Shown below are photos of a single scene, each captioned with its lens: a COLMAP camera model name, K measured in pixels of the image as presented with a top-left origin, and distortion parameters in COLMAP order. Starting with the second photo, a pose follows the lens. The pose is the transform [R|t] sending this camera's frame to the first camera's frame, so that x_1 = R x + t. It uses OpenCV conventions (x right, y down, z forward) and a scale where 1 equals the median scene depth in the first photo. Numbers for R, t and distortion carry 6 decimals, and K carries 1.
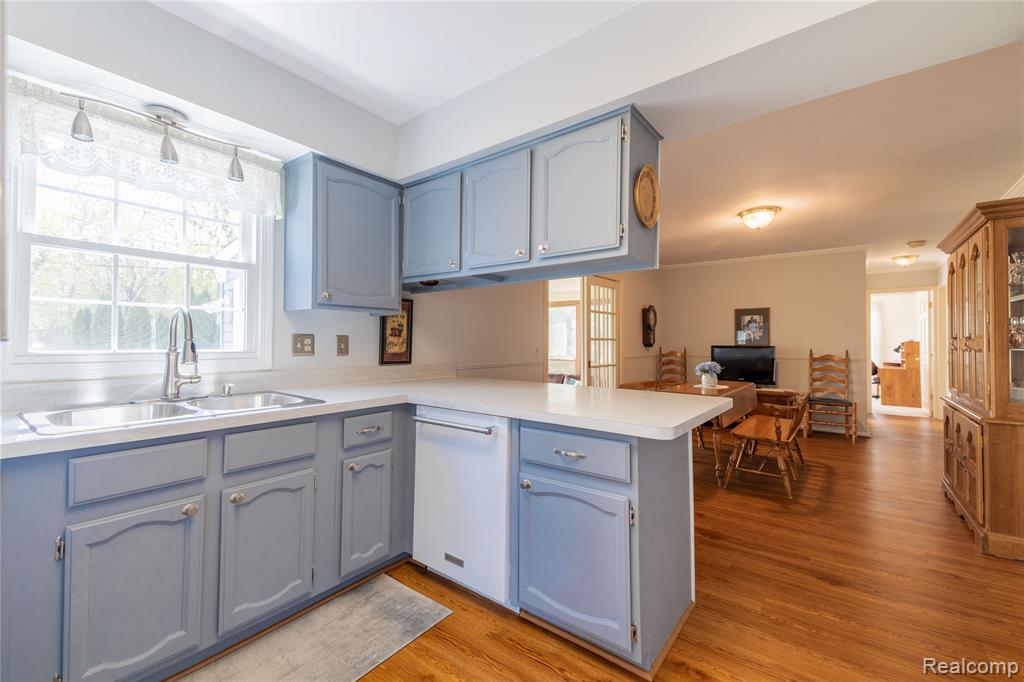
lens RADIAL K [[429.3, 0, 517.6], [0, 429.3, 336.5], [0, 0, 1]] dist [0.043241, -0.017611]
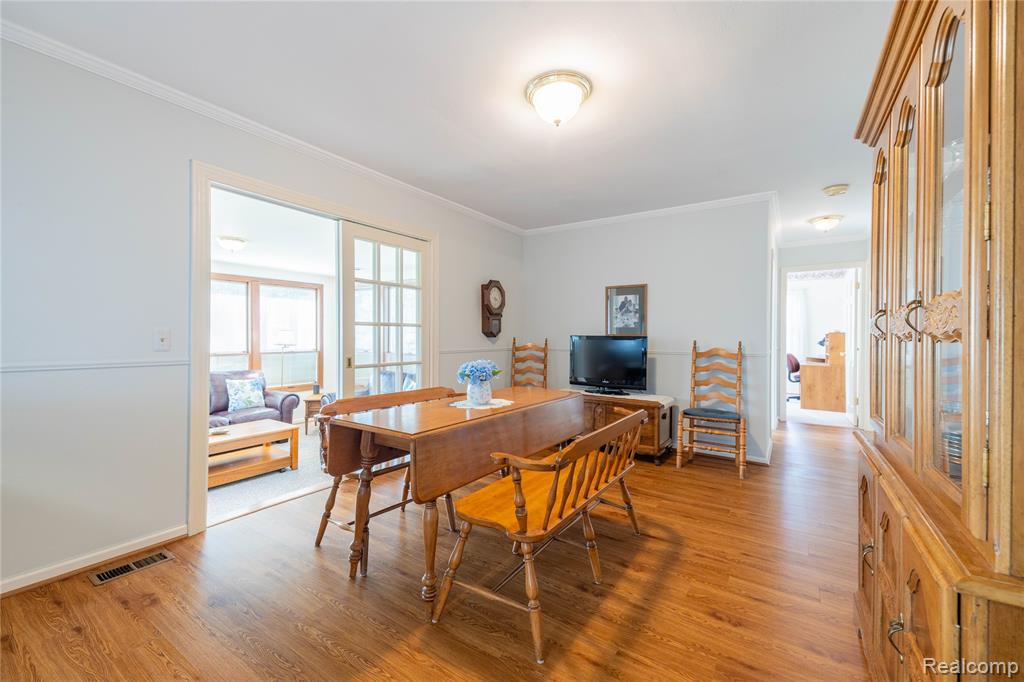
lens RADIAL K [[416.0, 0, 512.4], [0, 416.0, 337.2], [0, 0, 1]] dist [0.036355, -0.000262]
pose [[0.998159, 0.004053, 0.060512, 0.309861], [-0.005068, 0.999849, 0.016621, 0.012699], [-0.060436, -0.016897, 0.998029, 0.307978]]
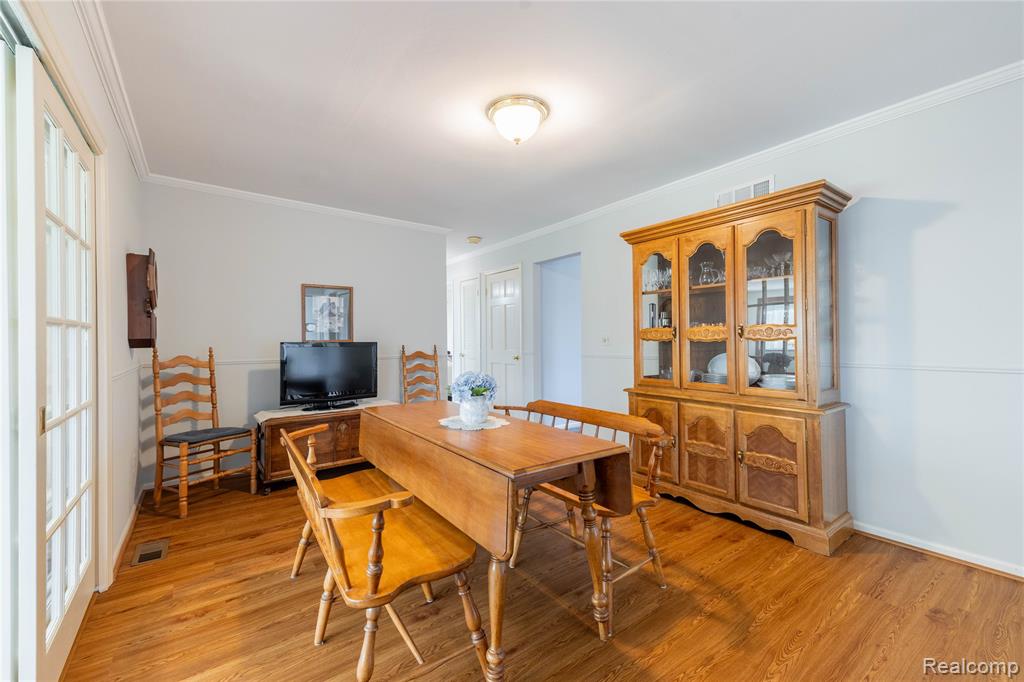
lens RADIAL K [[416.0, 0, 512.4], [0, 416.0, 337.2], [0, 0, 1]] dist [0.036355, -0.000262]
pose [[0.273156, 0.000810, 0.961970, 0.002109], [-0.003473, 0.999994, 0.000144, 0.013051], [-0.961964, -0.003380, 0.273157, 0.566859]]
